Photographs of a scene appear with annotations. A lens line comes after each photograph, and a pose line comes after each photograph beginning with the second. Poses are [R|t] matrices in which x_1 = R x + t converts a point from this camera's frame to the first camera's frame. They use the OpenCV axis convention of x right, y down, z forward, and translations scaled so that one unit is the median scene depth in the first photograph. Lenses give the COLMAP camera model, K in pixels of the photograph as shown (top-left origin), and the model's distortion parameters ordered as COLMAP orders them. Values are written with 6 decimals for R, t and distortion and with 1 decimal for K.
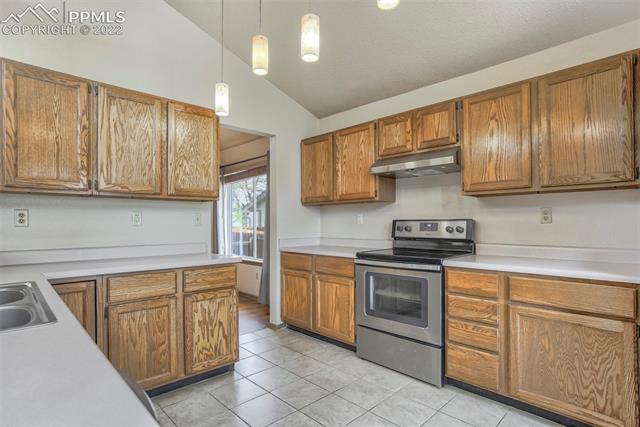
lens RADIAL K [[331.0, 0, 320.5], [0, 331.0, 221.0], [0, 0, 1]] dist [-0.030418, 0.000101]
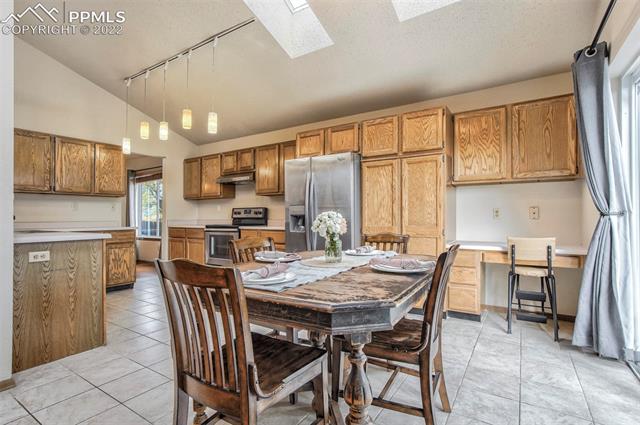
lens RADIAL K [[339.1, 0, 320.0], [0, 339.1, 212.5], [0, 0, 1]] dist [-0.000491, -0.000185]
pose [[0.982838, 0.001696, 0.184463, 0.394490], [0.000329, 0.999940, -0.010946, 0.045387], [-0.184470, 0.010819, 0.982779, -1.016740]]
